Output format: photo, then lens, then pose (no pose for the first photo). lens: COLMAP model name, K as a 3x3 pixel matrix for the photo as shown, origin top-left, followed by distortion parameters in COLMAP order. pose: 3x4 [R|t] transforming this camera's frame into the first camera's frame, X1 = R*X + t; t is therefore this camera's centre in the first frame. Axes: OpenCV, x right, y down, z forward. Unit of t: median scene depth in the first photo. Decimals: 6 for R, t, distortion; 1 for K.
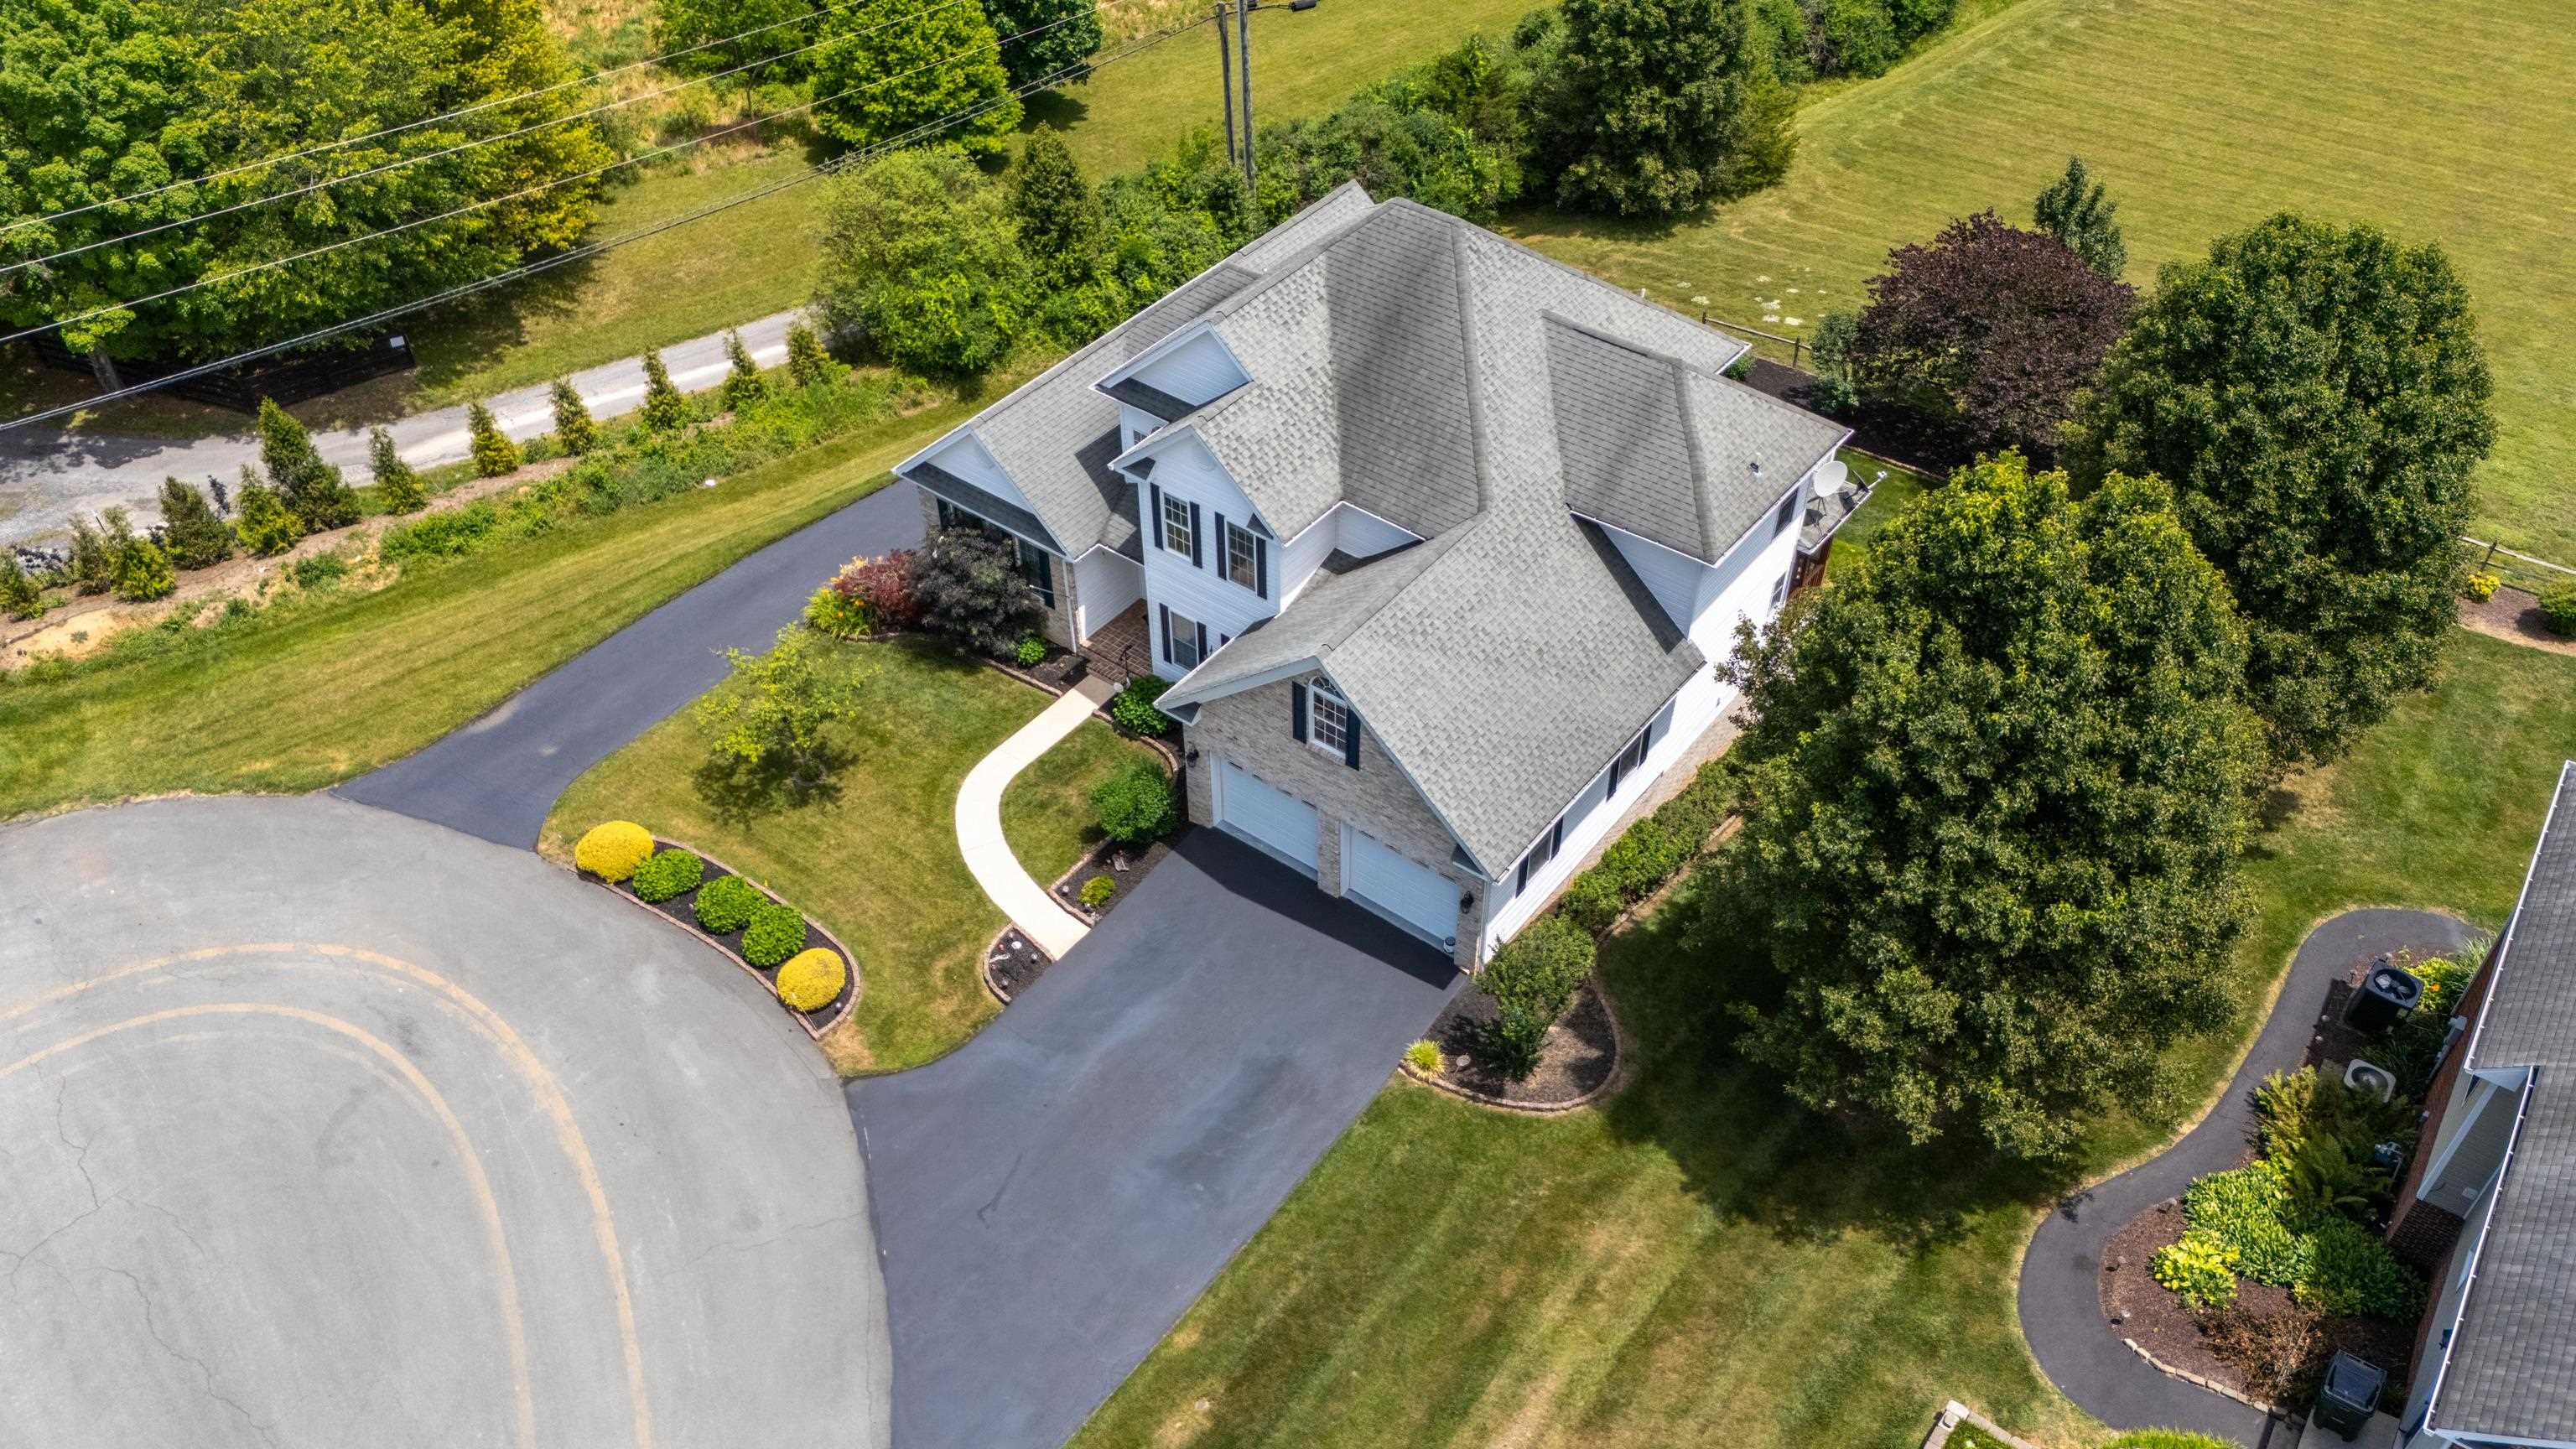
lens RADIAL K [[1919.6, 0, 1290.1], [0, 1919.6, 721.7], [0, 0, 1]] dist [0.064792, -0.069986]
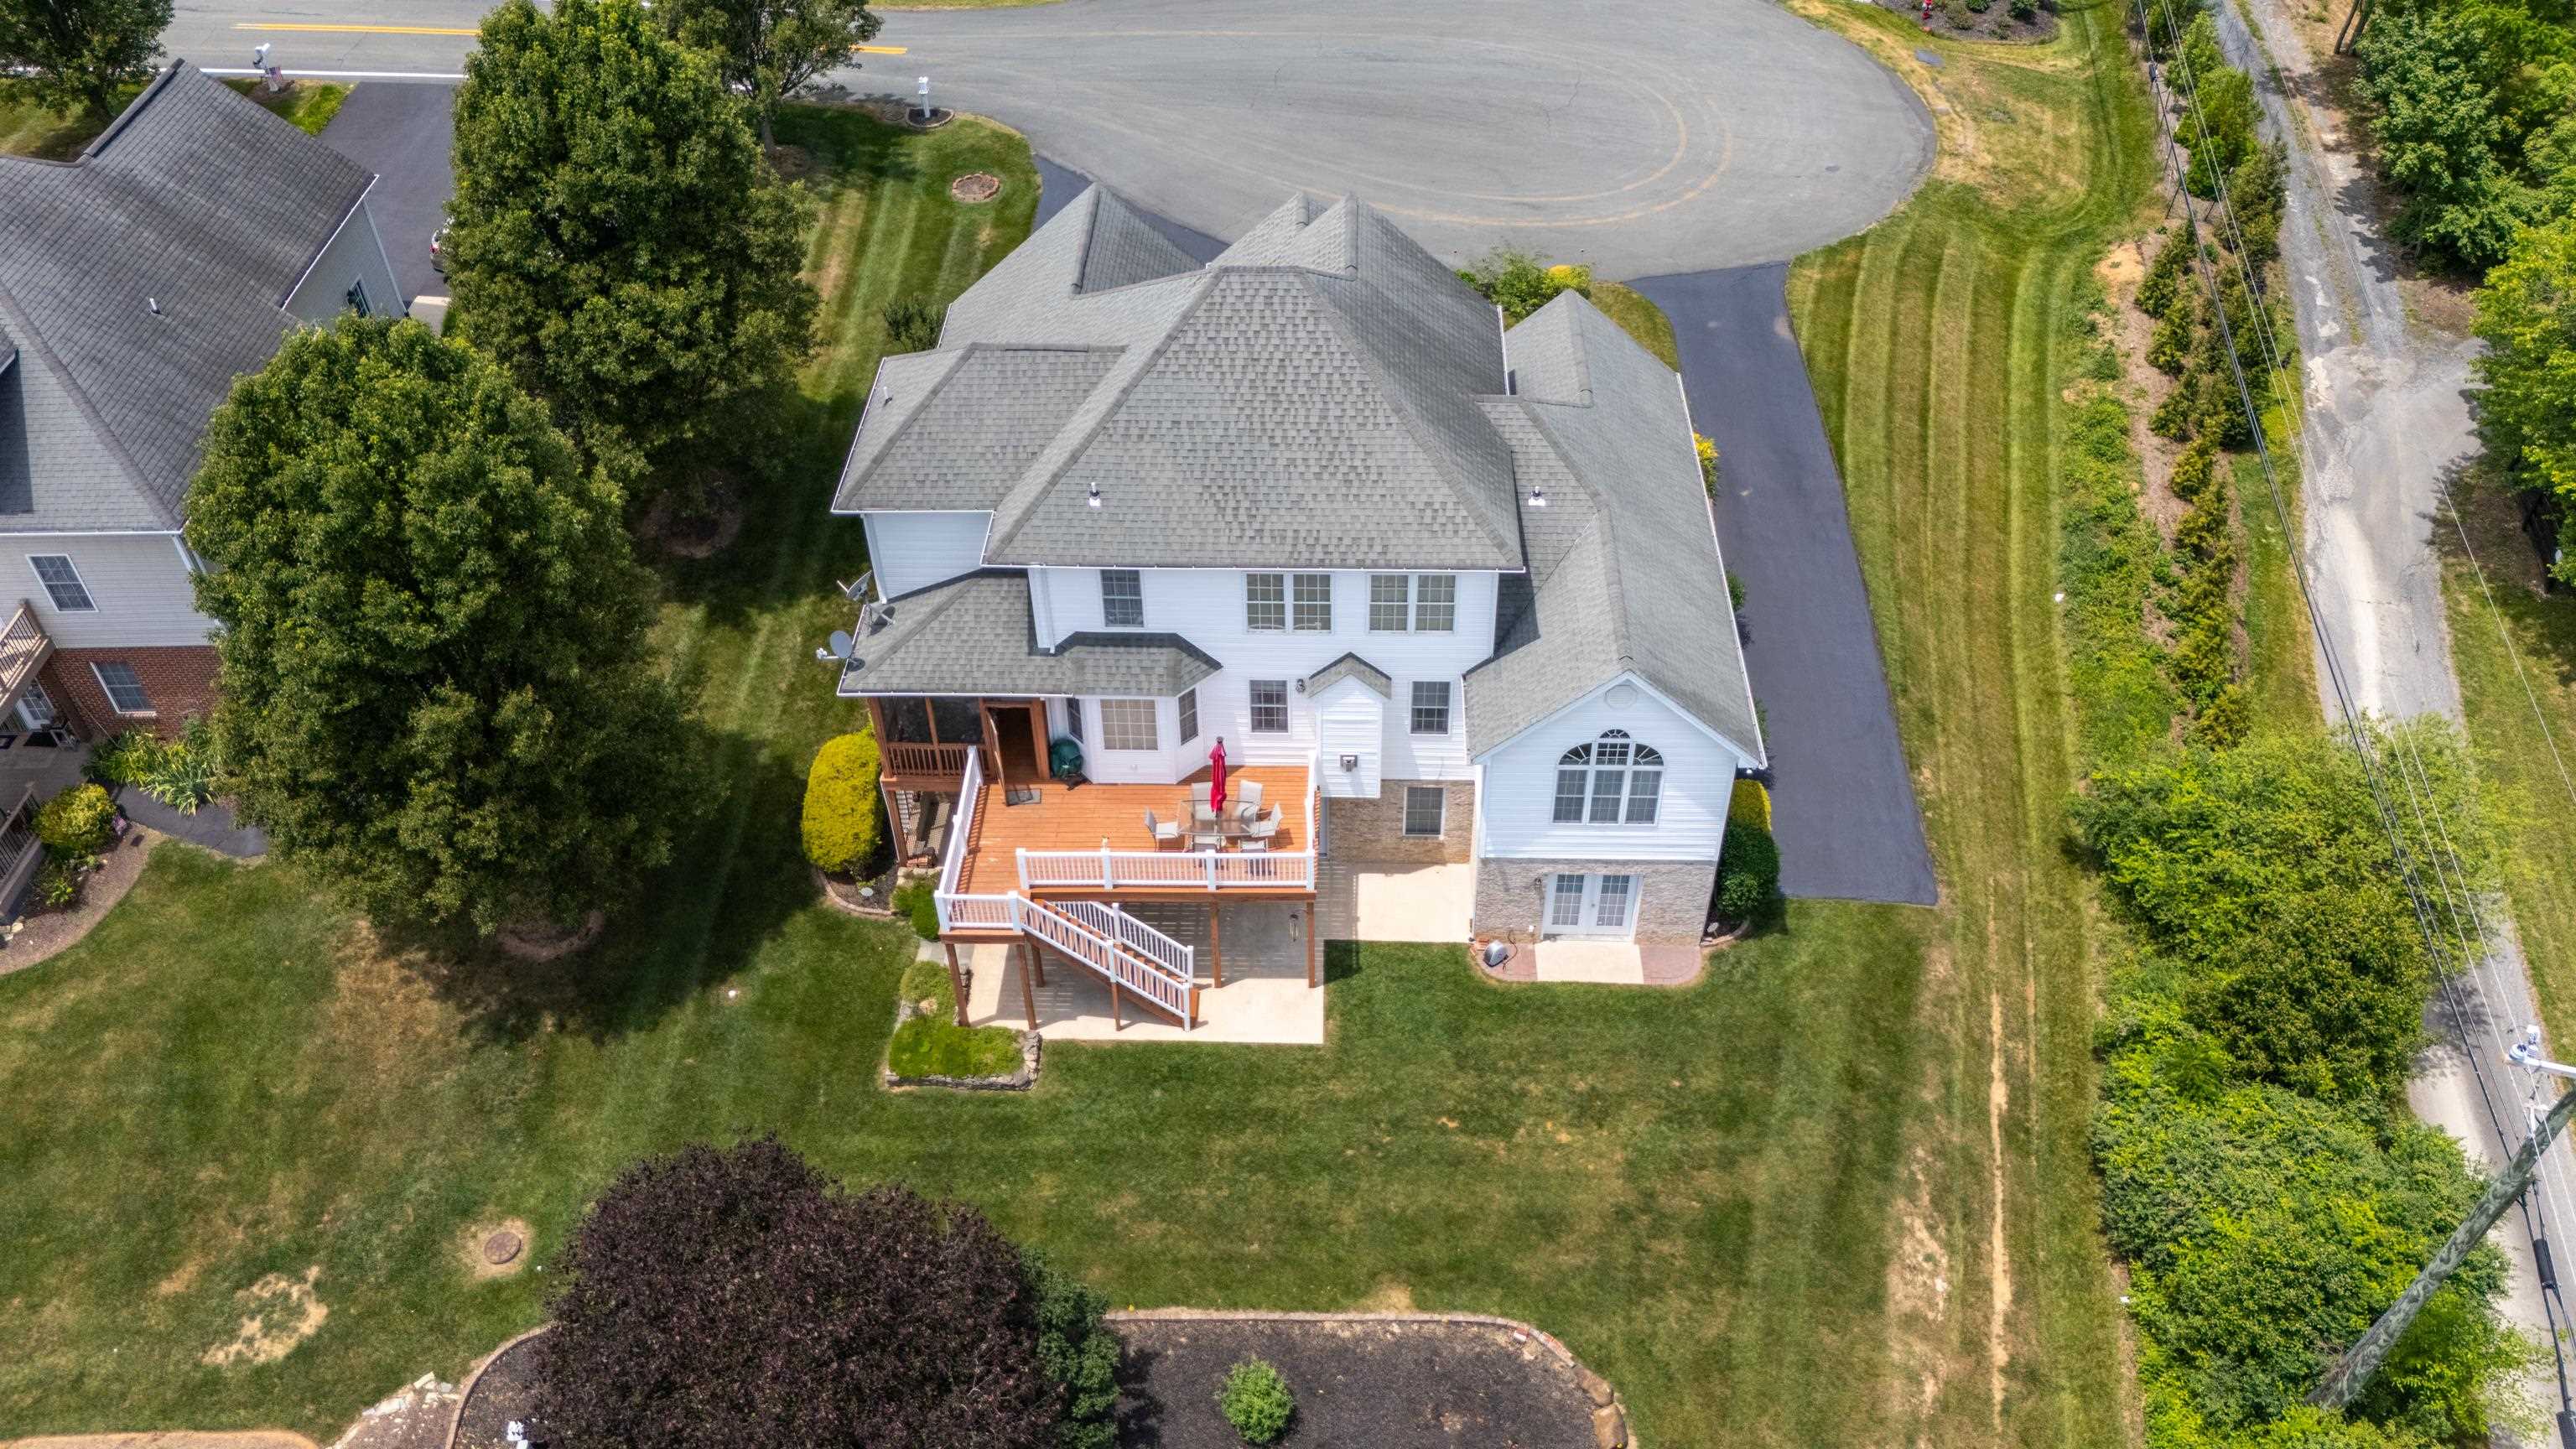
lens RADIAL K [[1901.1, 0, 1288.0], [0, 1901.1, 724.5], [0, 0, 1]] dist [0.068452, -0.068193]
pose [[-0.803626, 0.416812, -0.424797, 0.563454], [-0.384160, 0.181850, 0.905181, -1.091372], [0.454539, 0.890617, 0.013983, 1.185573]]
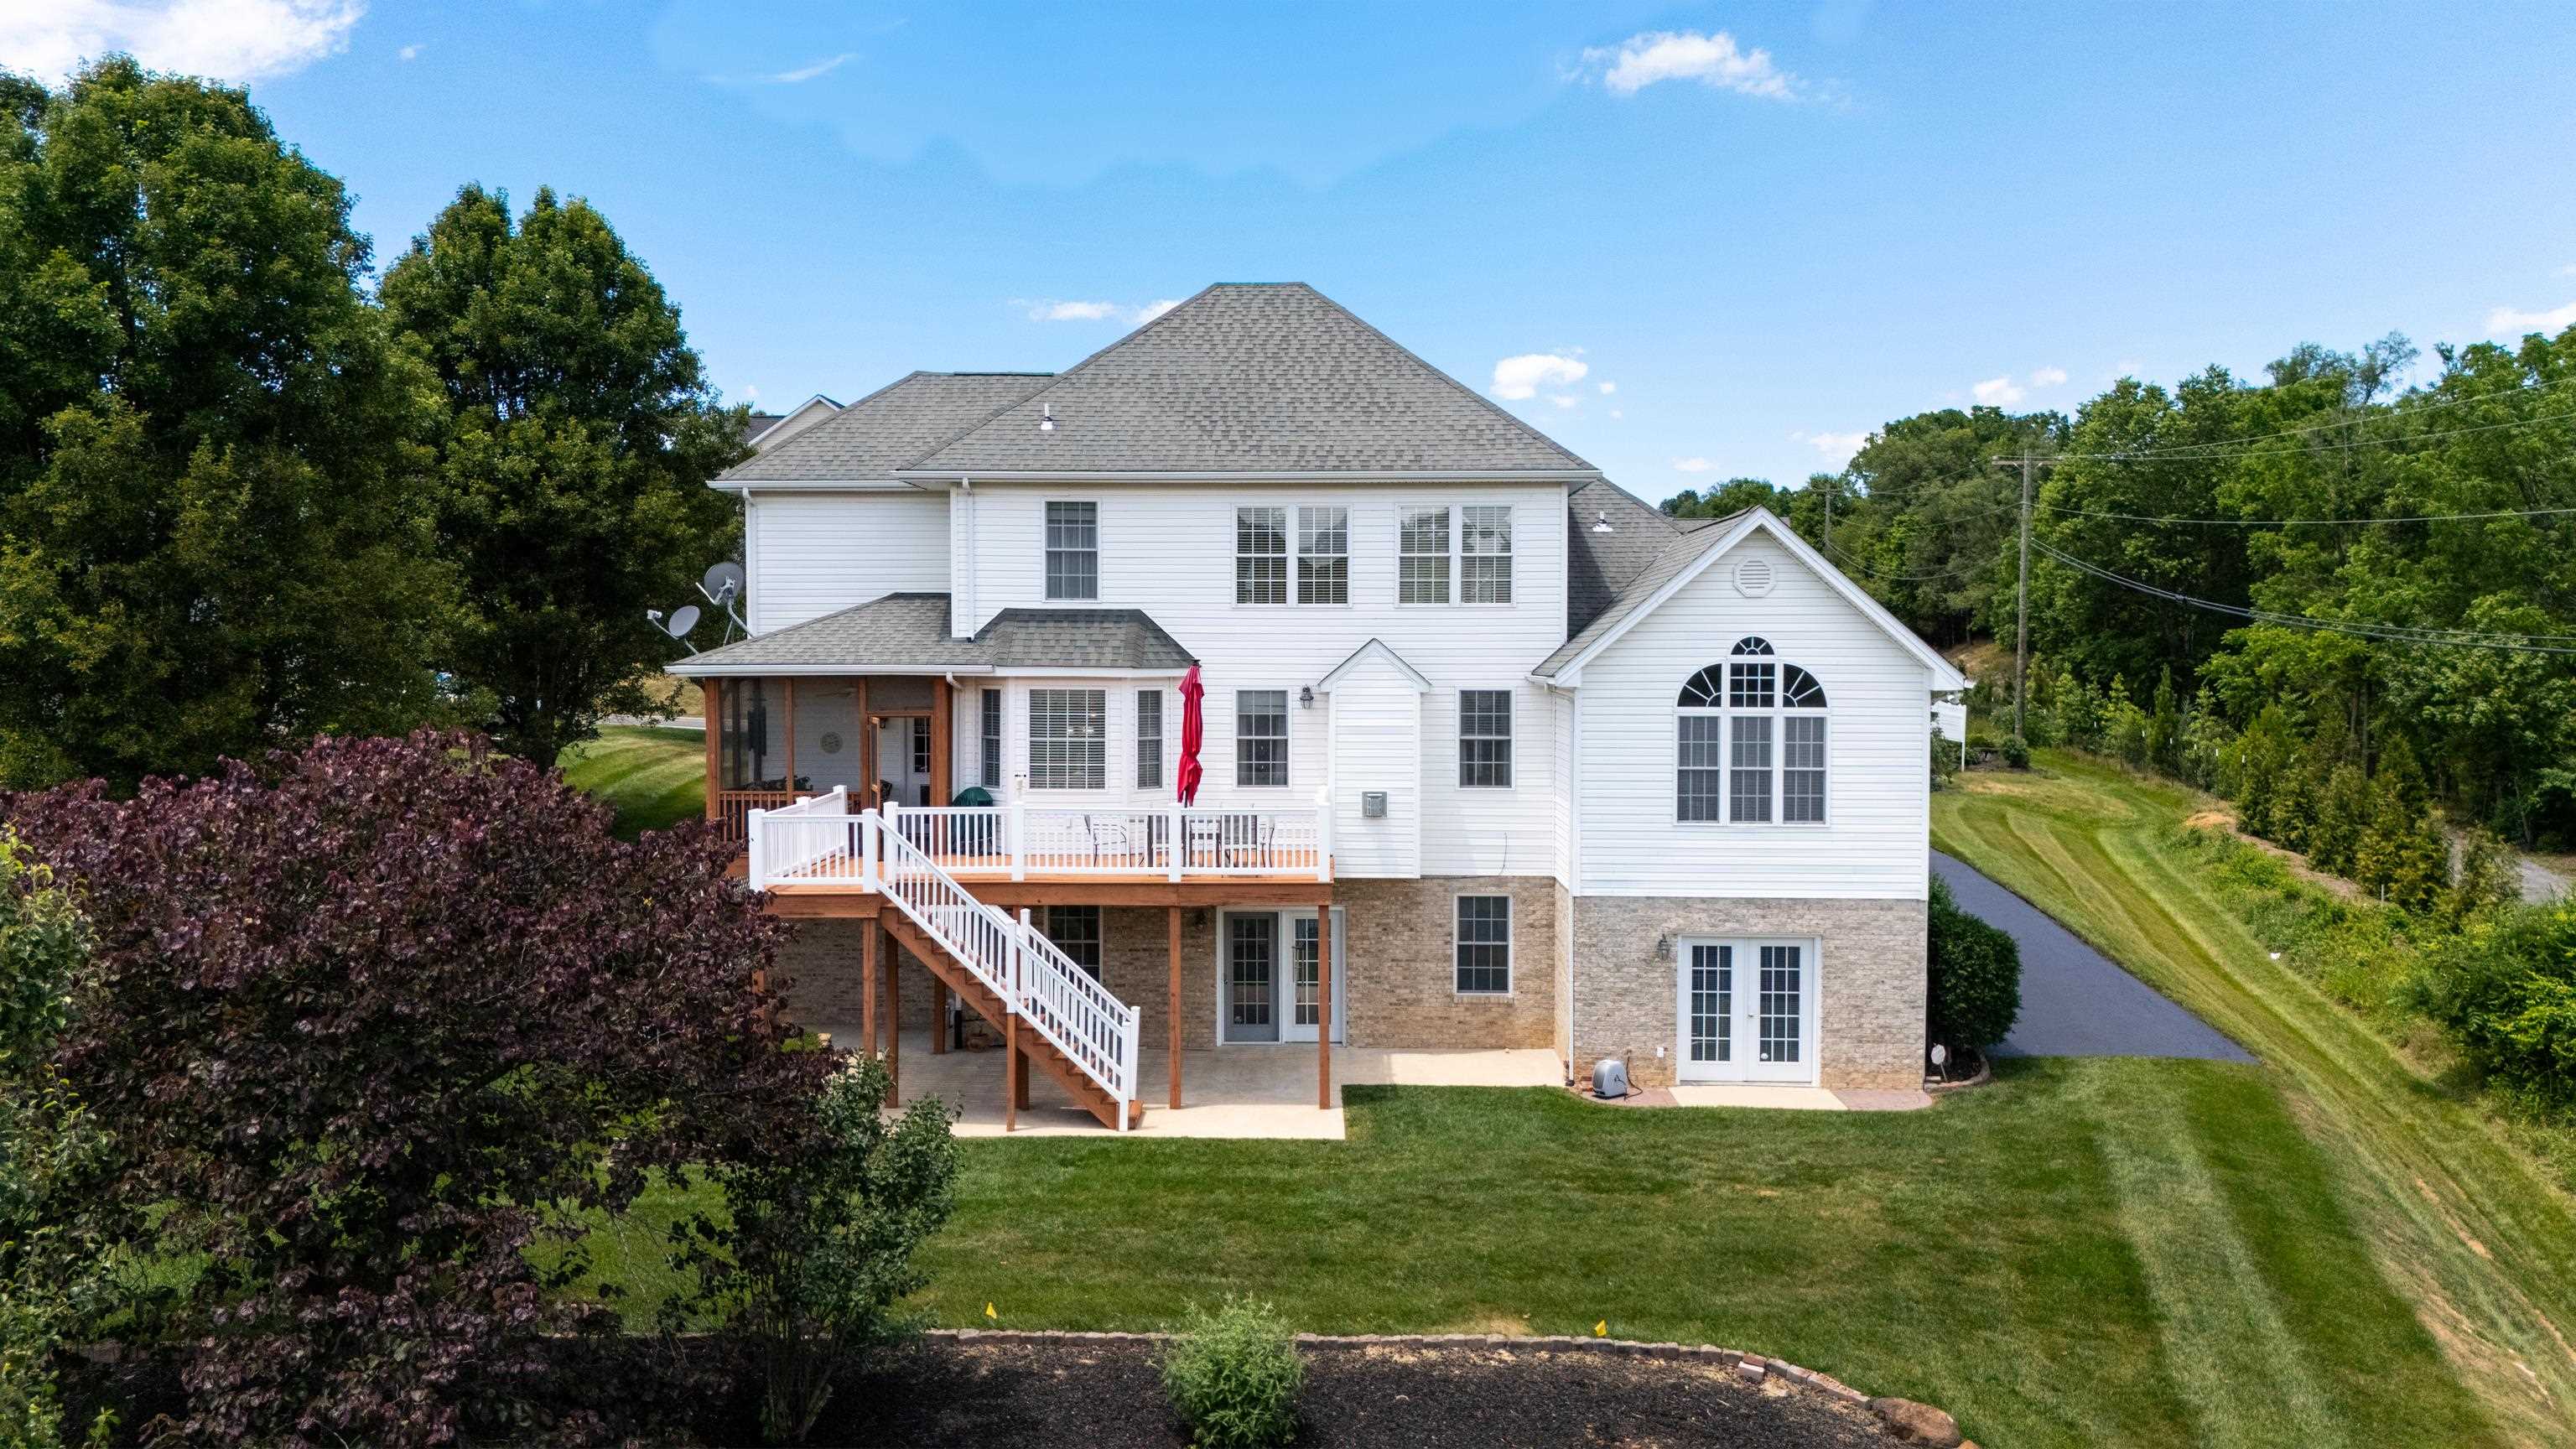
lens RADIAL K [[1919.6, 0, 1290.1], [0, 1919.6, 721.7], [0, 0, 1]] dist [0.064792, -0.069986]
pose [[-0.795855, 0.033441, -0.604563, 0.574793], [-0.404004, 0.714380, 0.571351, -0.611414], [0.450994, 0.698958, -0.555033, 1.590063]]
